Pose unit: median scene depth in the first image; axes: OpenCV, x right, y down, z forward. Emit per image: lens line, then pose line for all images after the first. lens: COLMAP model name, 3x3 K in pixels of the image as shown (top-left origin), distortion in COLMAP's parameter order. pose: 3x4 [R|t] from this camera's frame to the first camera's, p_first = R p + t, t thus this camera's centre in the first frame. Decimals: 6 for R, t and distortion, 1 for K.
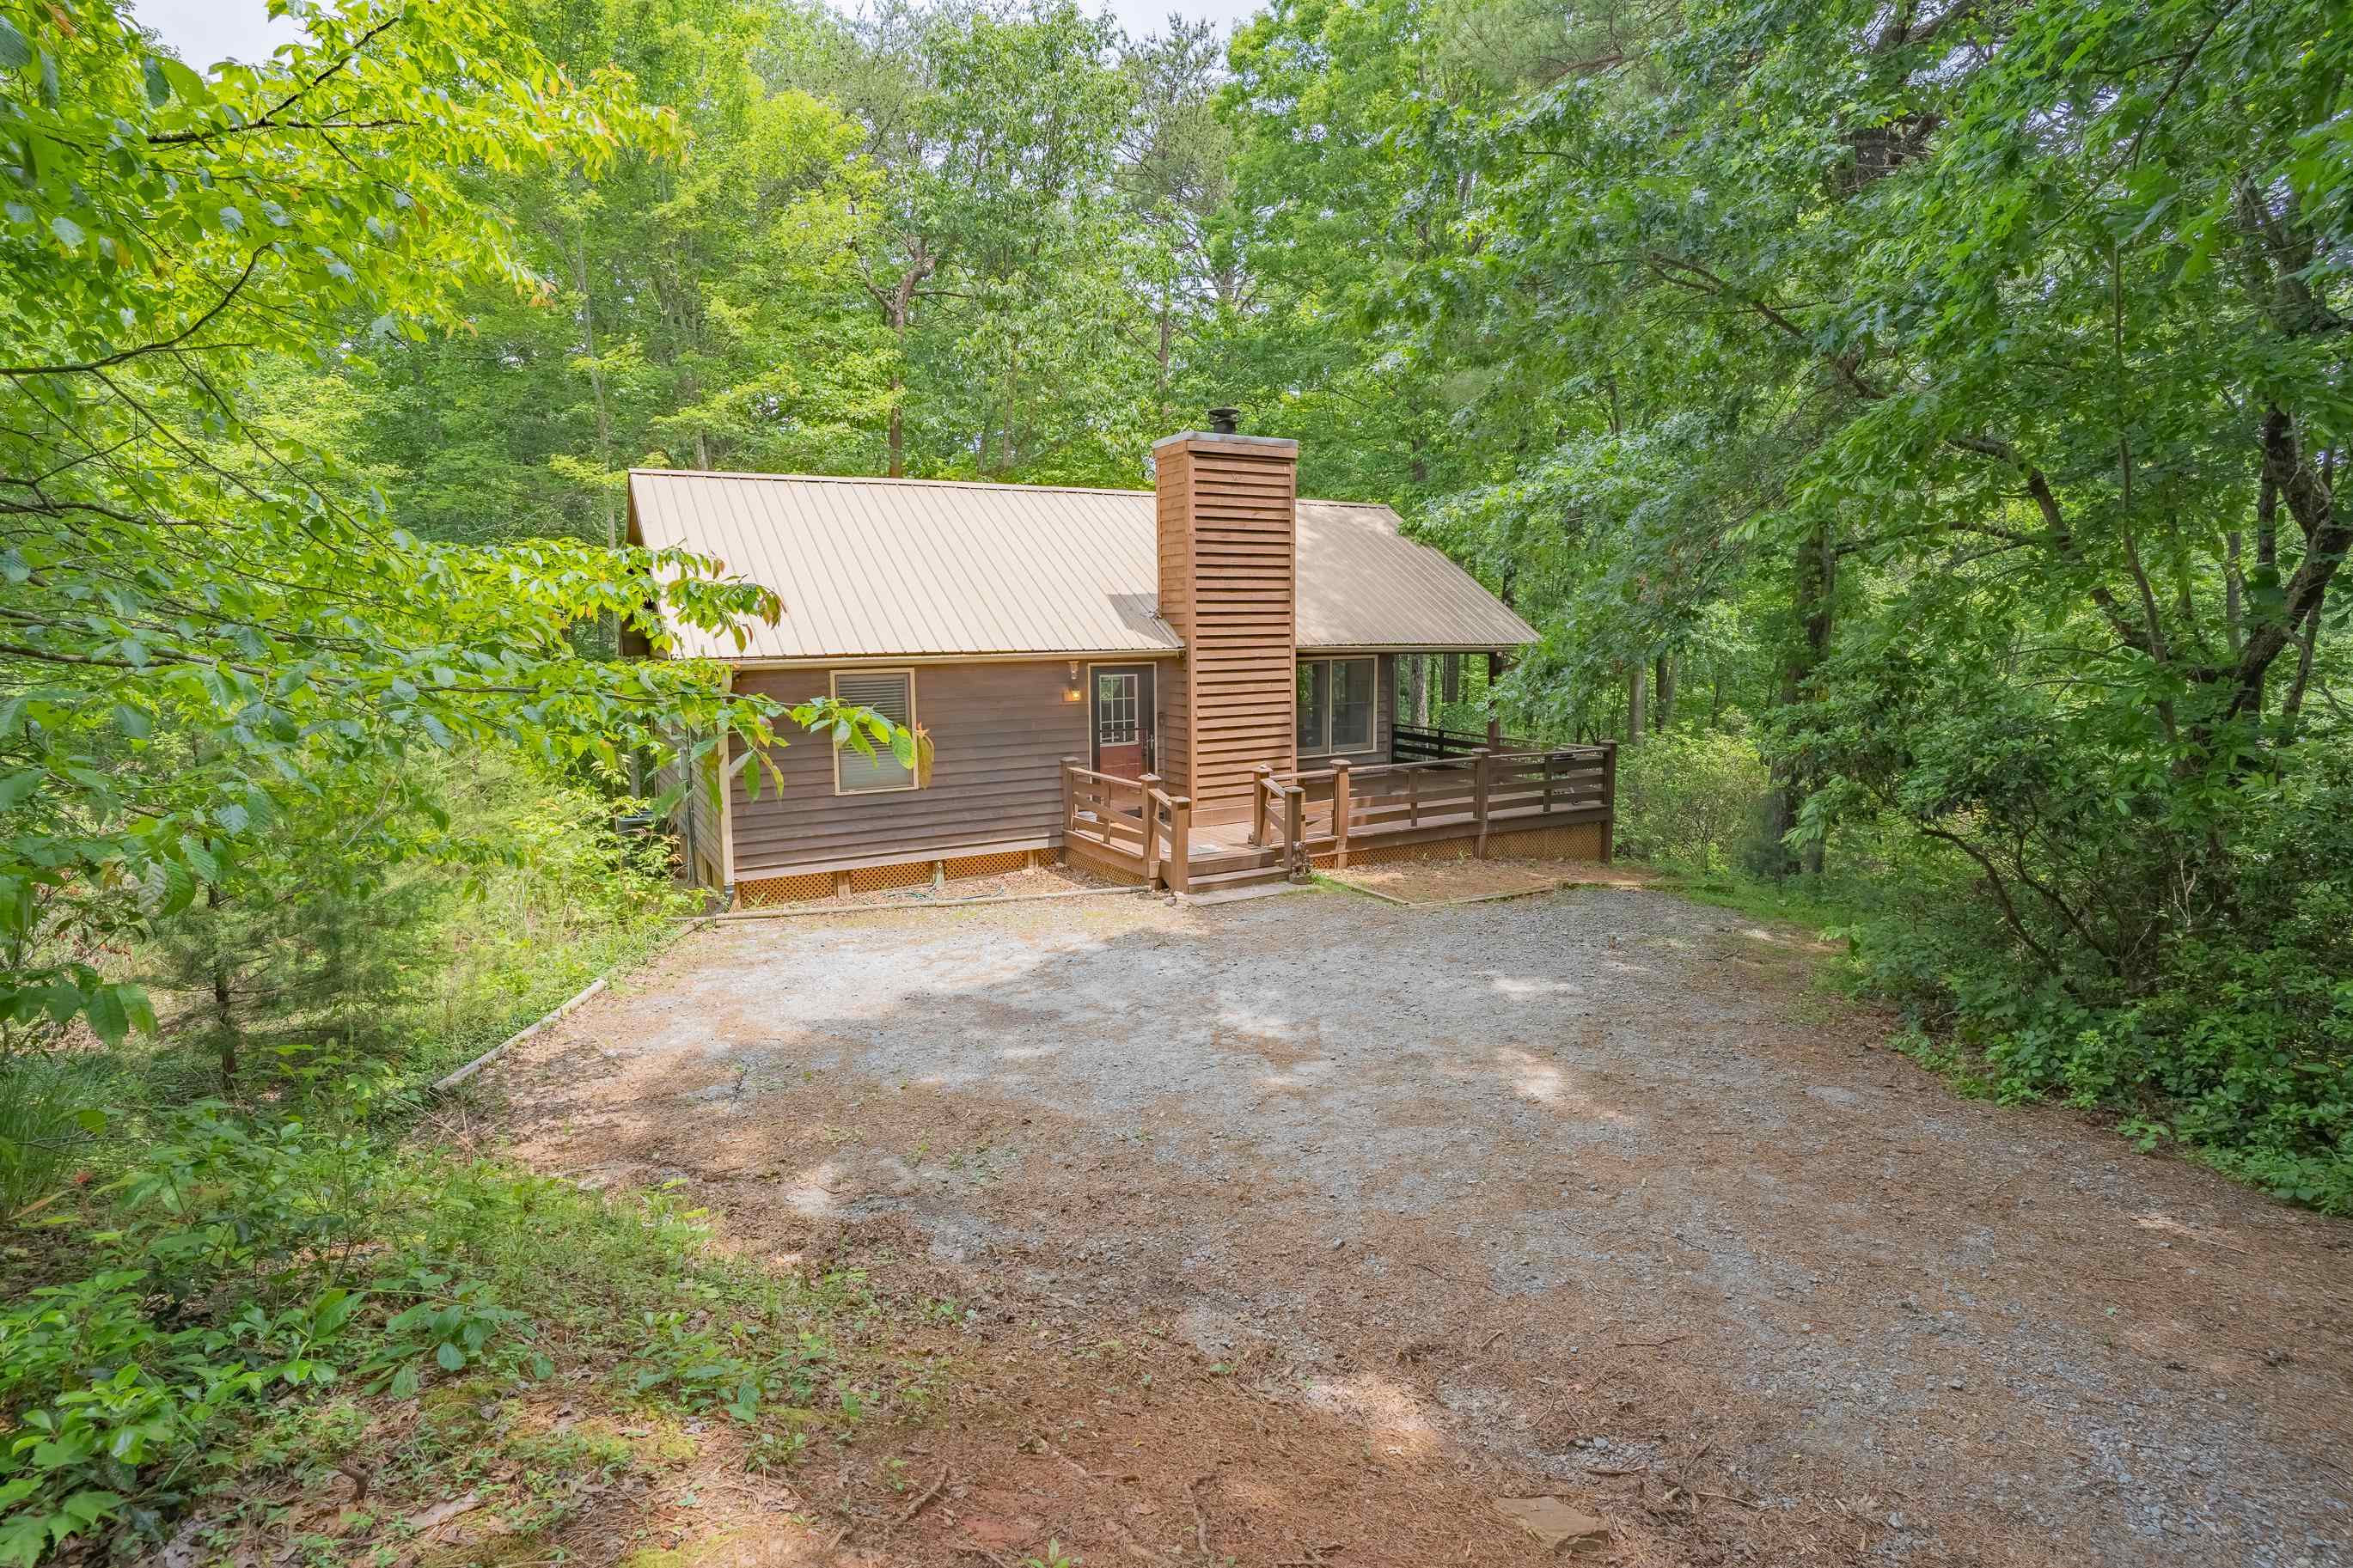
lens RADIAL K [[1141.5, 0, 1173.5], [0, 1141.5, 787.6], [0, 0, 1]] dist [-0.043306, 0.012195]
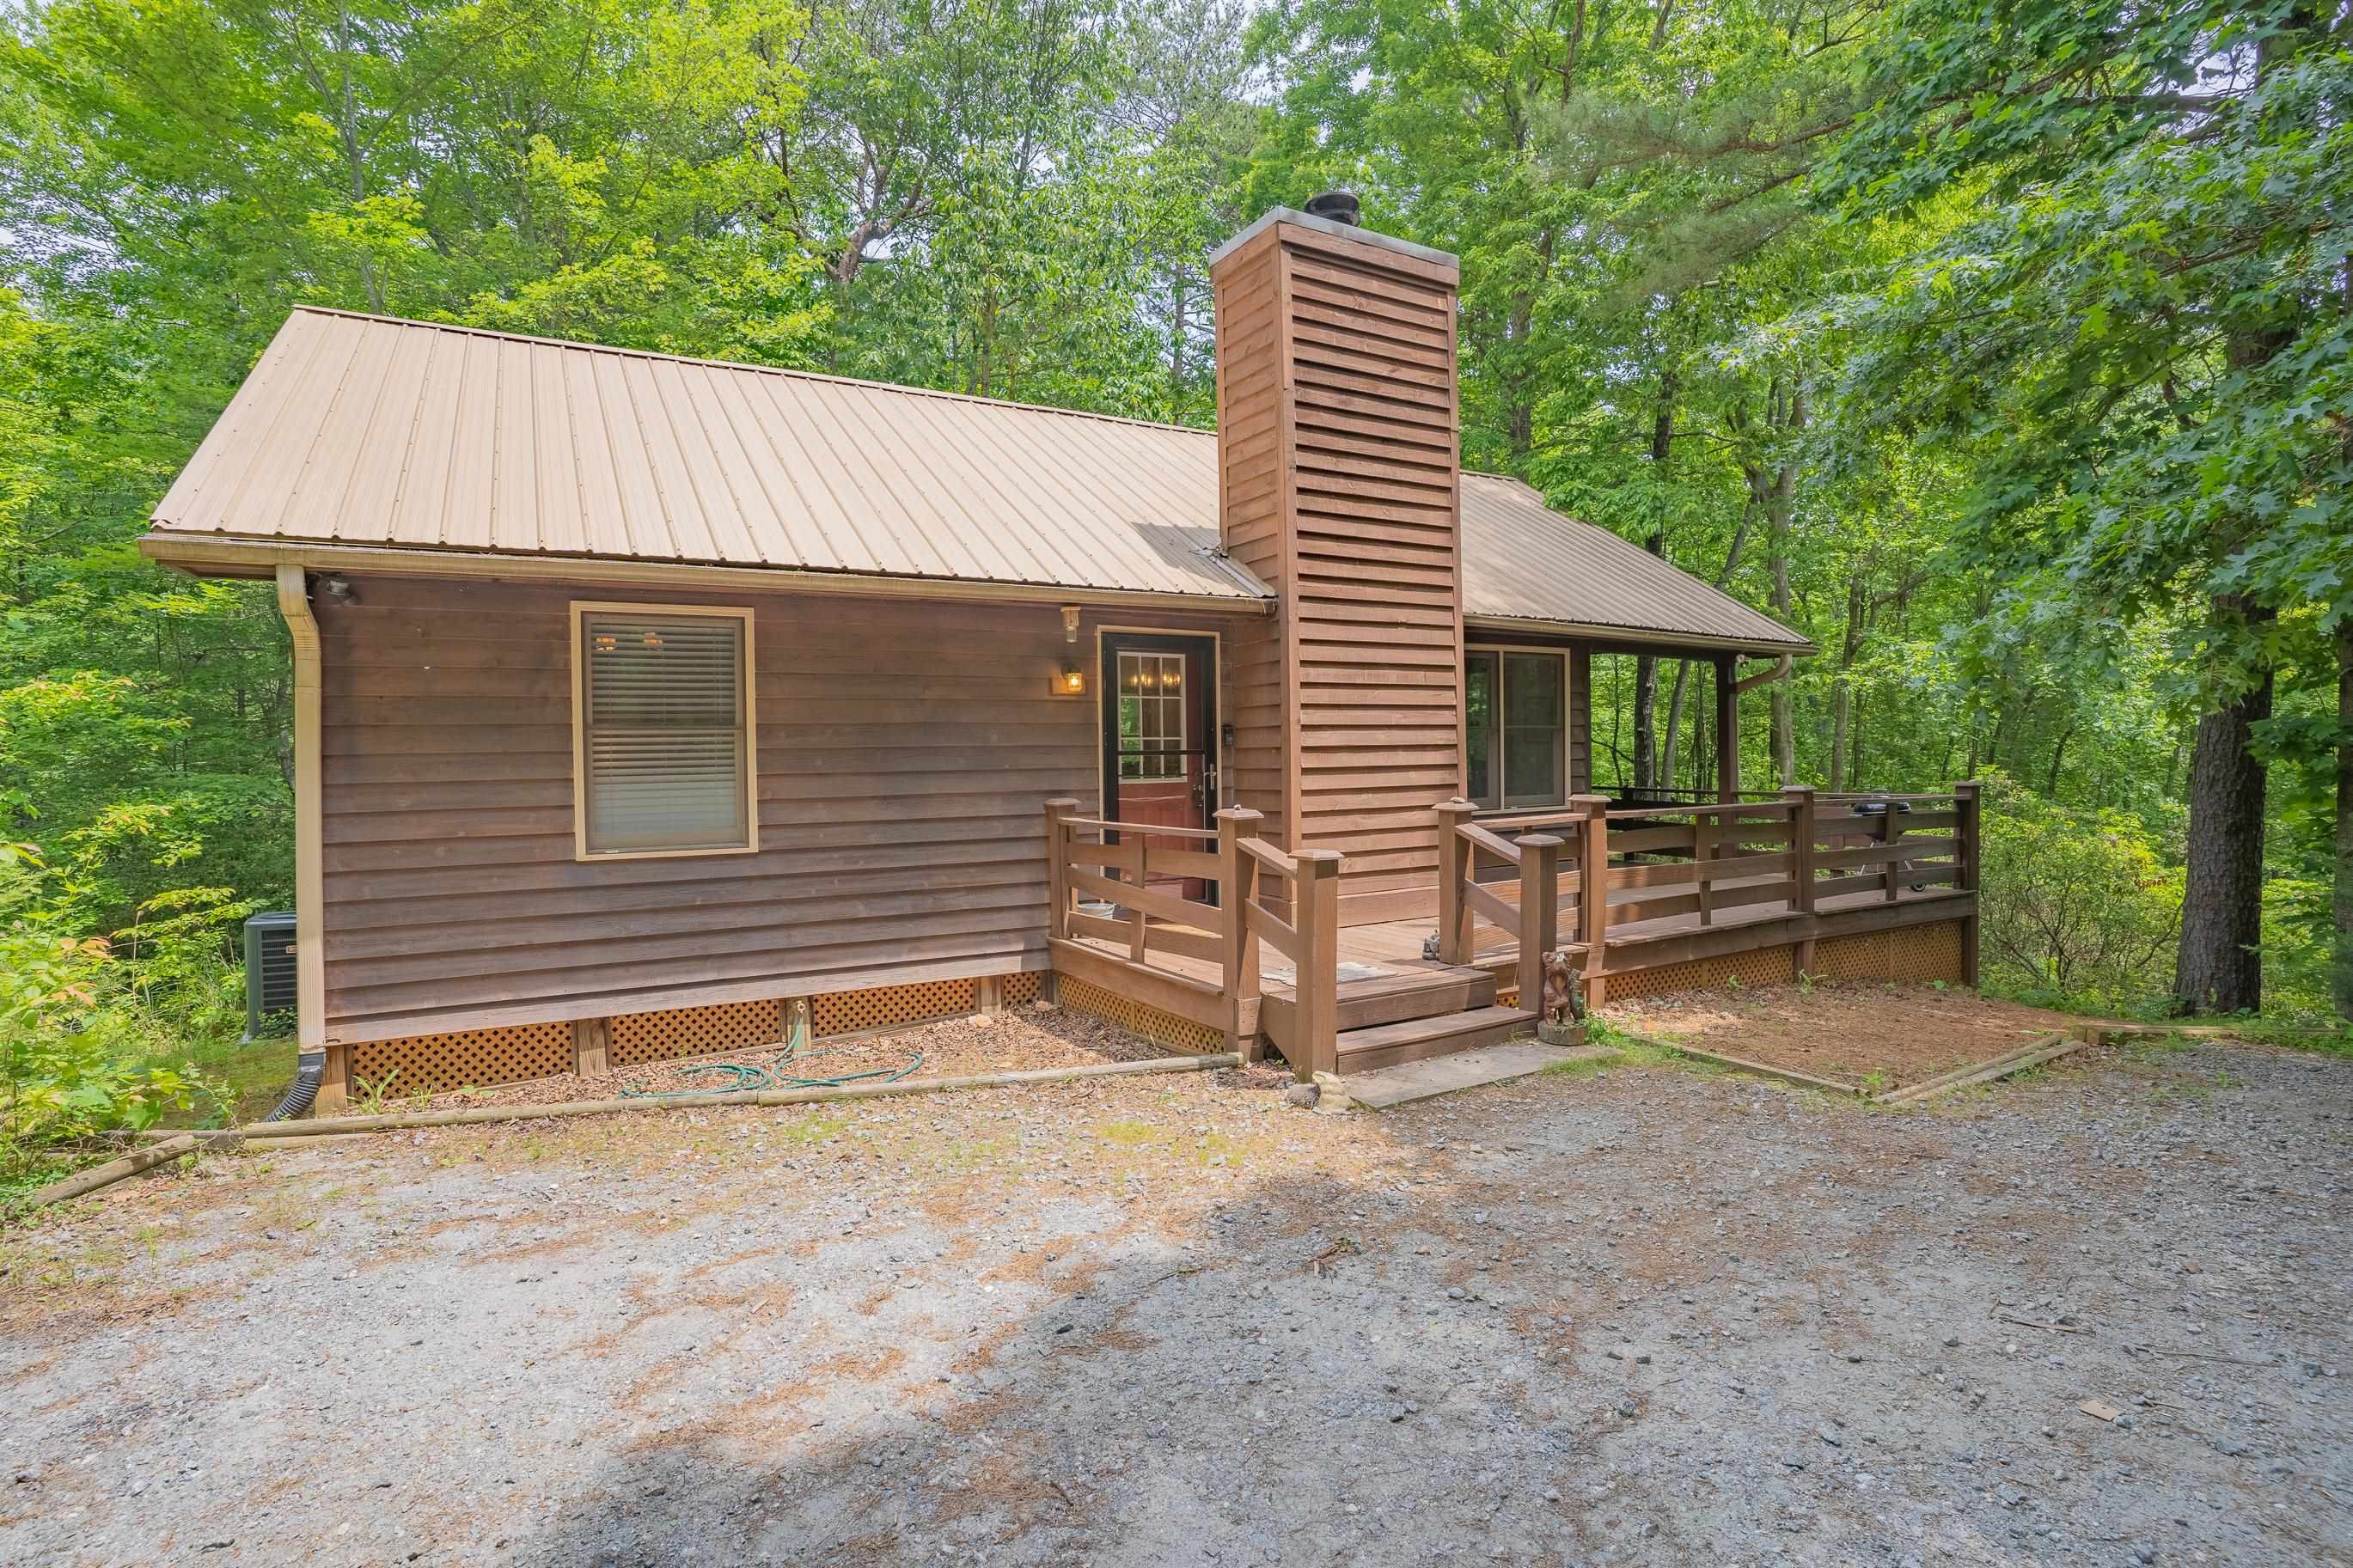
lens RADIAL K [[1141.5, 0, 1170.1], [0, 1141.5, 772.2], [0, 0, 1]] dist [-0.043306, 0.012195]
pose [[0.999961, -0.006036, 0.006390, -0.045785], [0.006803, 0.991770, -0.127854, 0.030106], [-0.005566, 0.127892, 0.991772, 0.487128]]
